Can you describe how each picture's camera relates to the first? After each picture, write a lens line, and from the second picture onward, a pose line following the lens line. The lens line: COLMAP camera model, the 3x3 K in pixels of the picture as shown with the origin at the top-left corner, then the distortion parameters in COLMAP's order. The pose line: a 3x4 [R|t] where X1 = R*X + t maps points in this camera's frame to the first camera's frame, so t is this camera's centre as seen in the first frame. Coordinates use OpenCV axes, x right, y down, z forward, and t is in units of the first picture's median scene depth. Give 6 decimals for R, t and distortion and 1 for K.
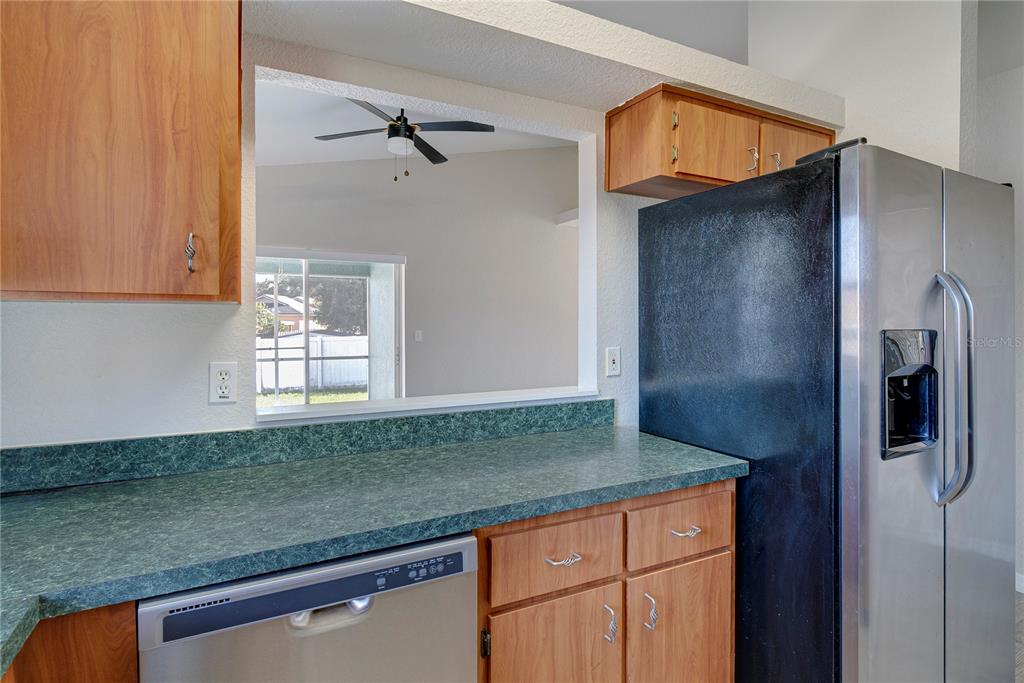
lens RADIAL K [[524.2, 0, 512.9], [0, 524.2, 323.6], [0, 0, 1]] dist [0.019374, 0.000562]
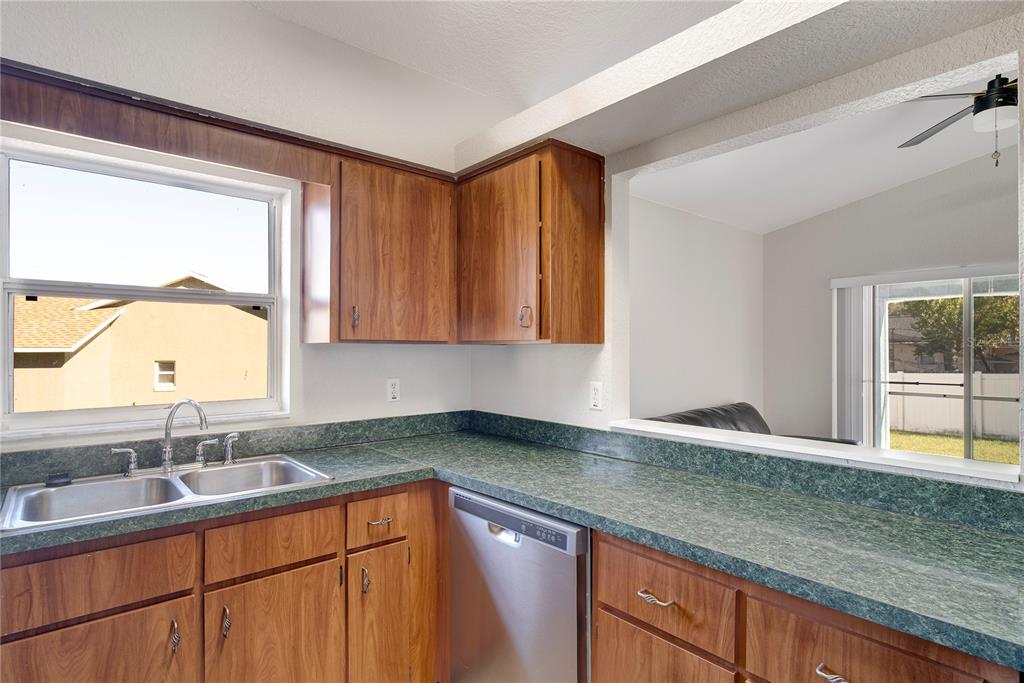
lens RADIAL K [[532.1, 0, 512.4], [0, 532.1, 350.2], [0, 0, 1]] dist [-0.000001, 0.001102]
pose [[0.232247, -0.001630, -0.972656, 0.899865], [-0.007726, 0.999964, -0.003521, -0.009071], [0.972626, 0.008333, 0.232226, 0.451029]]
